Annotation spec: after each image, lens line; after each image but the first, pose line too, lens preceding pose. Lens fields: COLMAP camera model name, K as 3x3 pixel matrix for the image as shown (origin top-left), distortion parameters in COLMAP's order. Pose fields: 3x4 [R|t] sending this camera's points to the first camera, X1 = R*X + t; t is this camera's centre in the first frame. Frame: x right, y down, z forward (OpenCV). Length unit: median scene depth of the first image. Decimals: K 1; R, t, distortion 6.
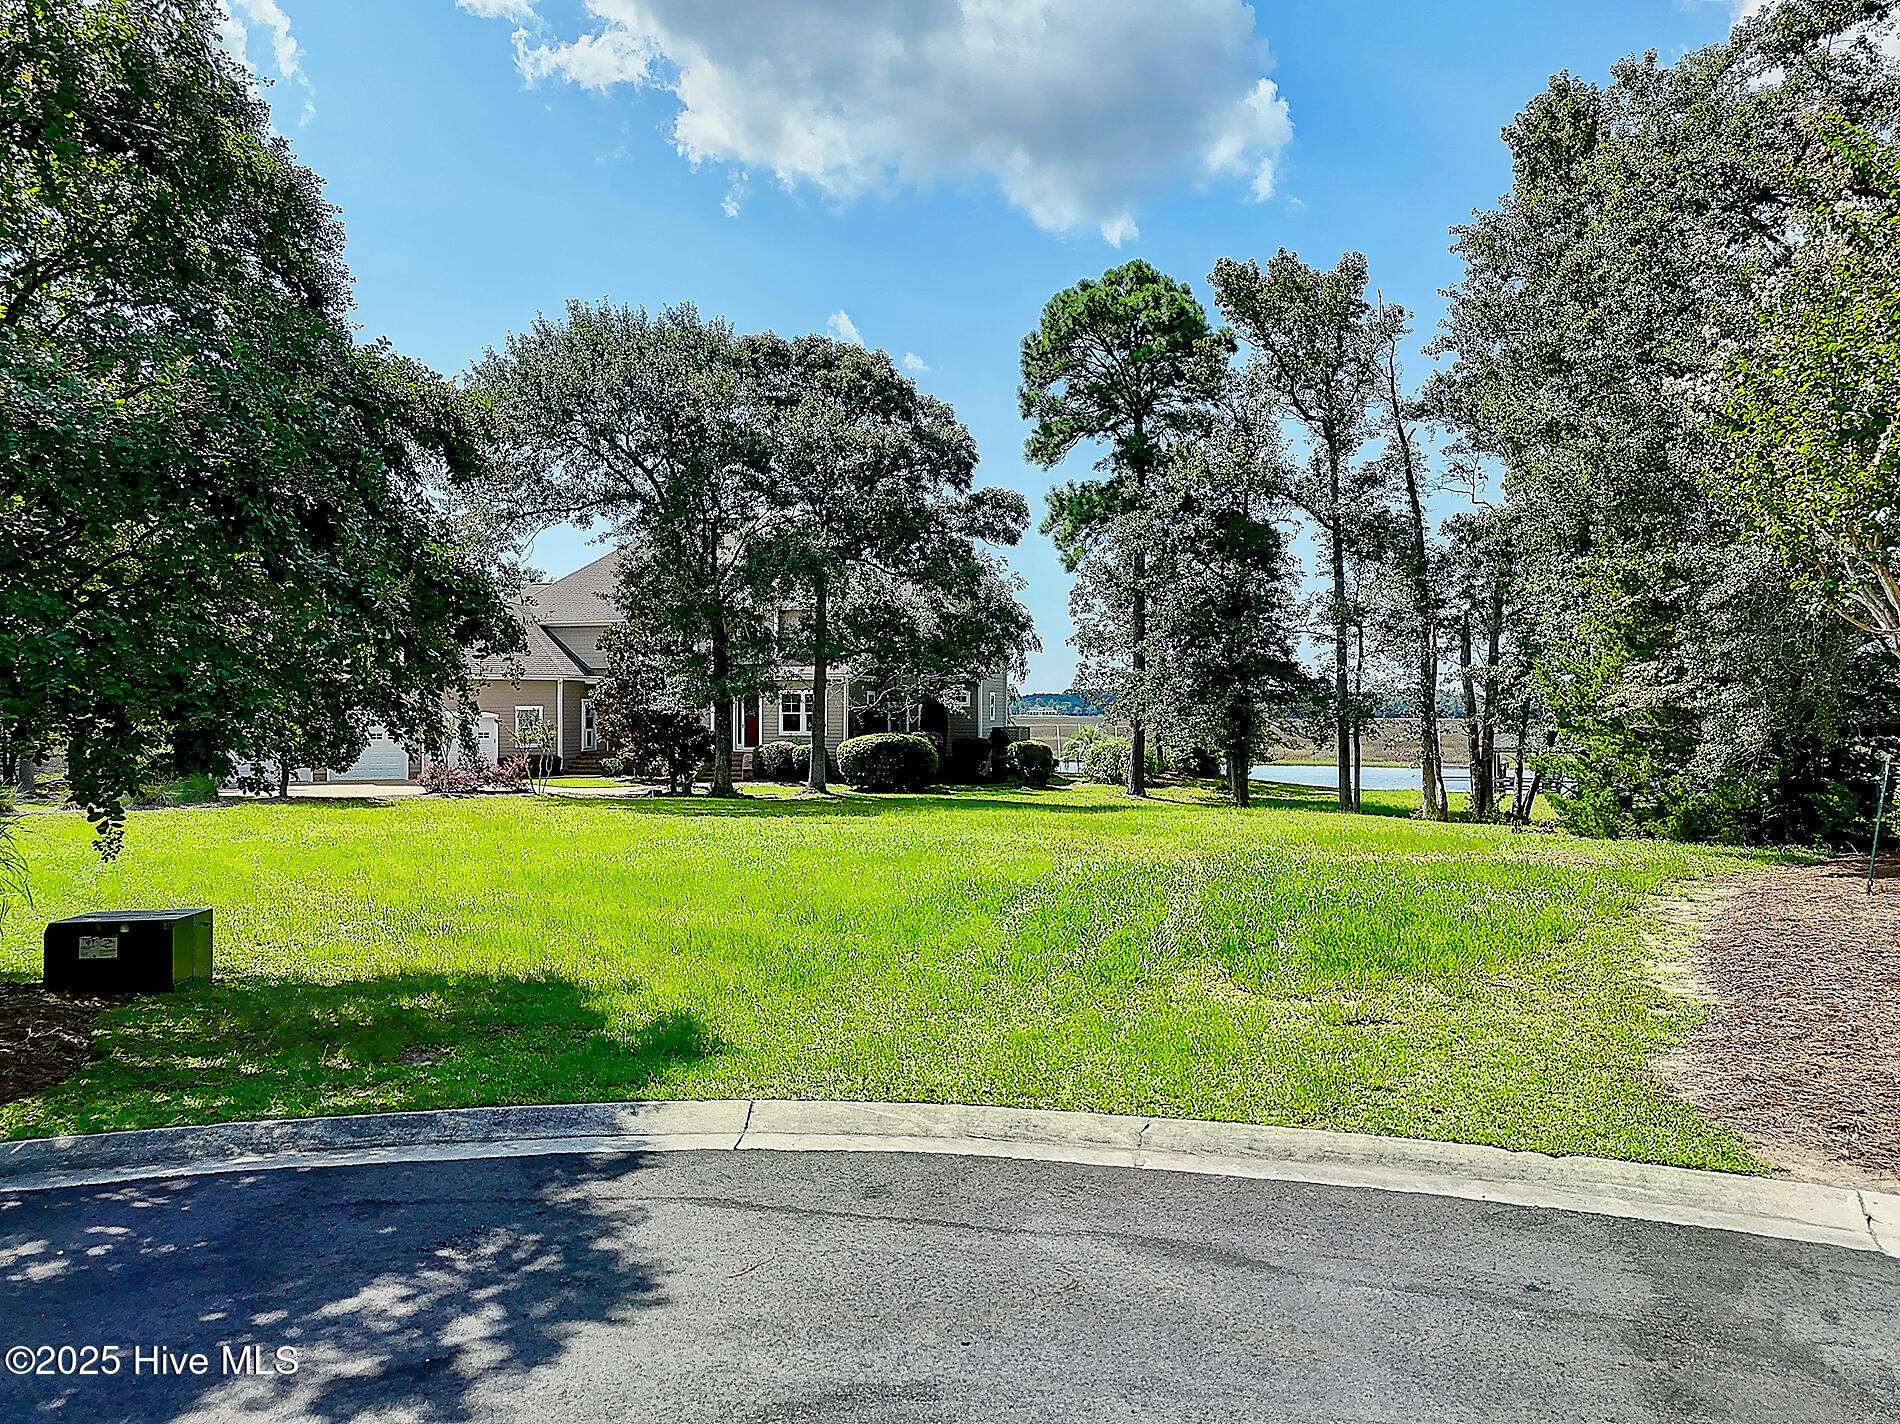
lens RADIAL K [[1397.9, 0, 950.0], [0, 1397.9, 712.0], [0, 0, 1]] dist [0.064196, -0.053639]
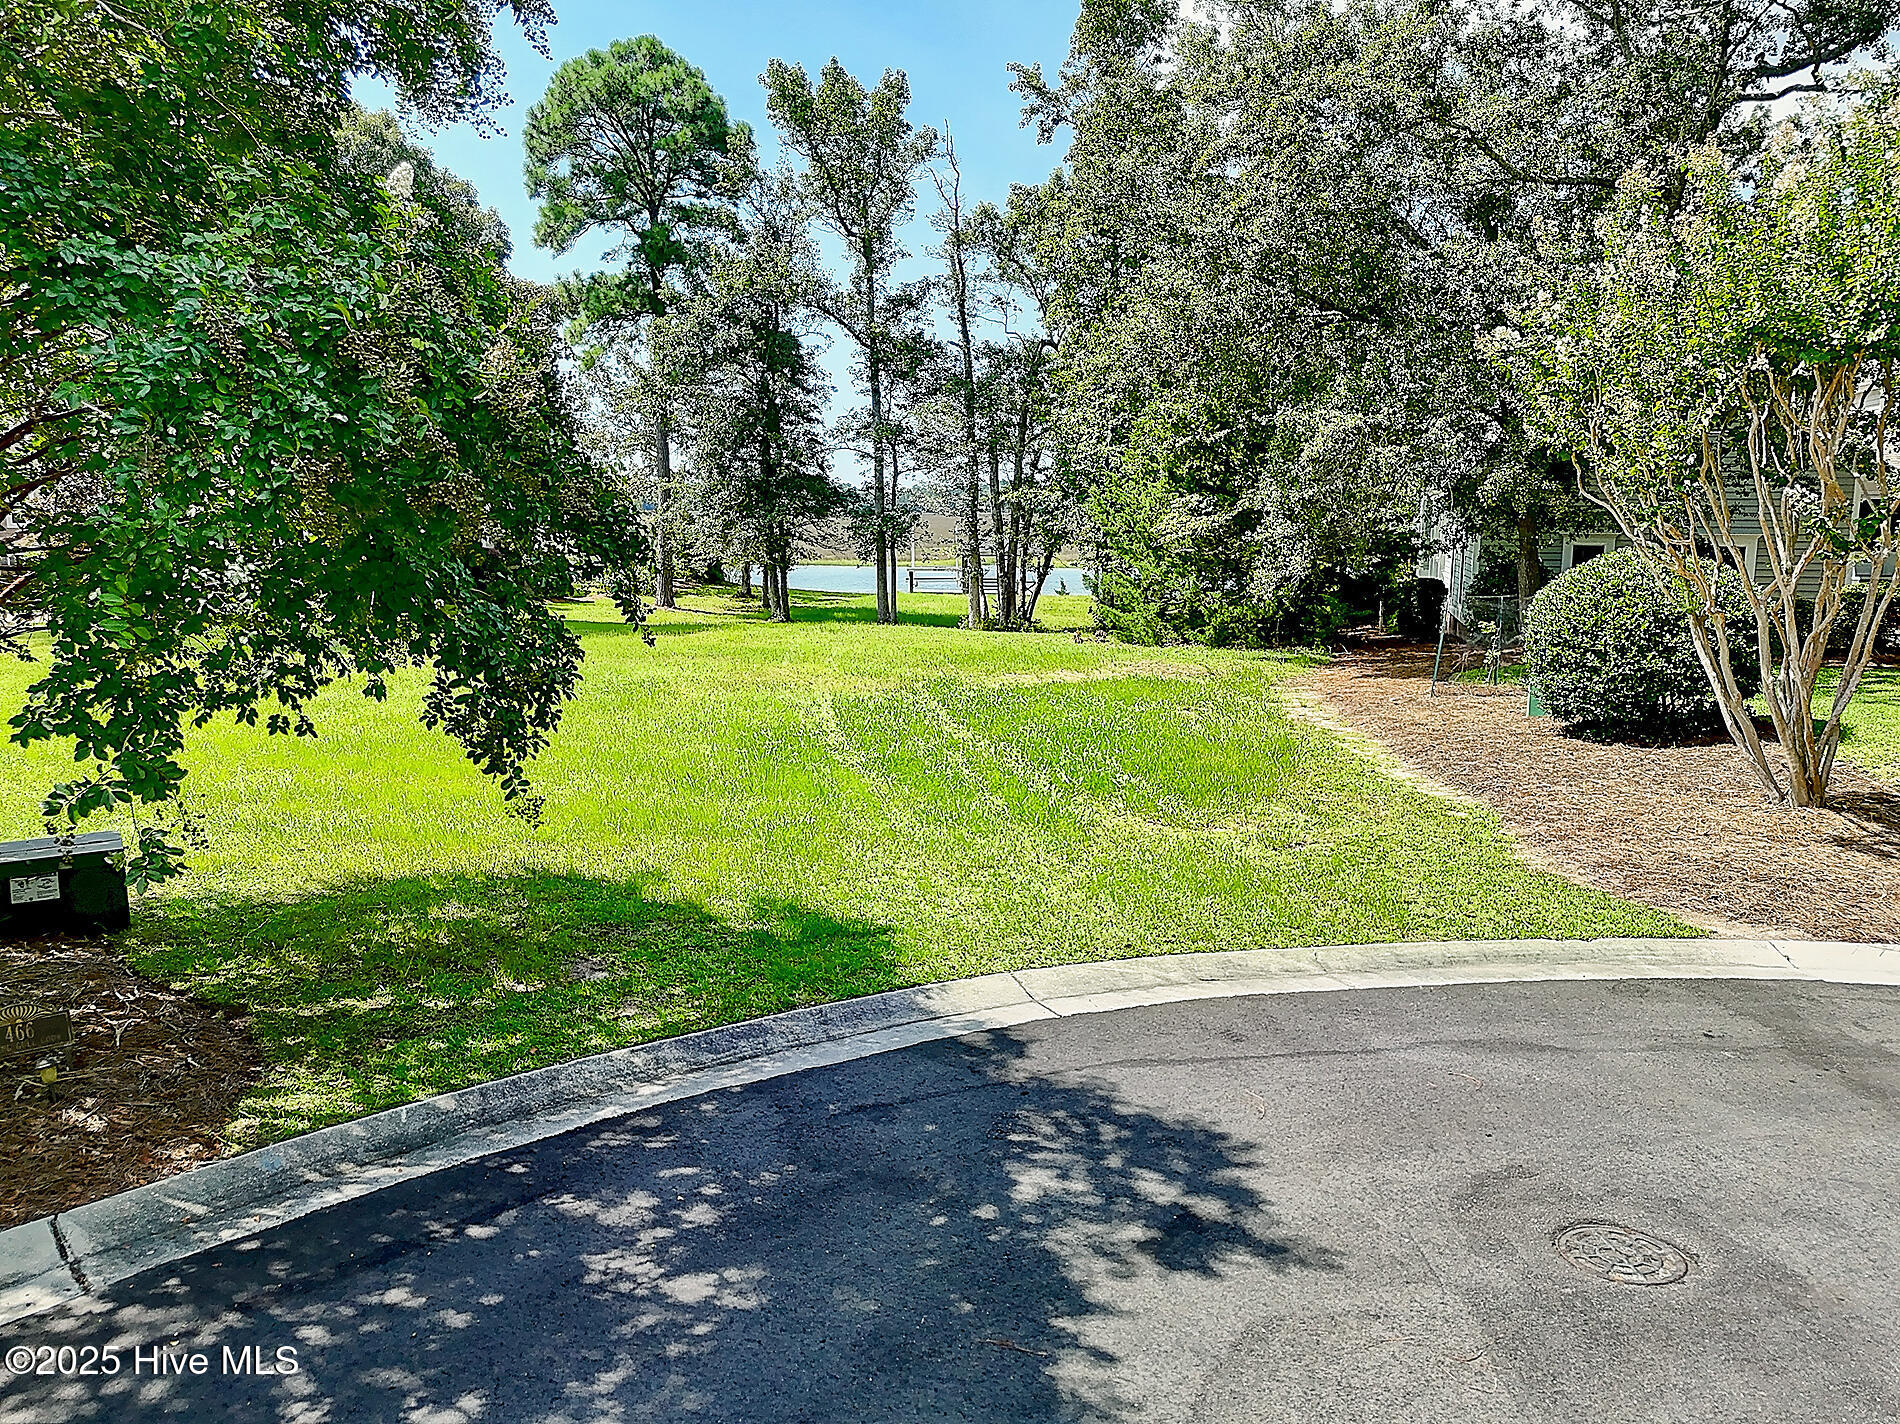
lens RADIAL K [[1392.9, 0, 950.0], [0, 1392.9, 712.0], [0, 0, 1]] dist [0.108050, -0.175675]
pose [[0.915844, -0.054555, 0.397812, -0.101849], [-0.005489, 0.988934, 0.148256, -0.017773], [-0.401498, -0.137963, 0.905409, -0.000483]]
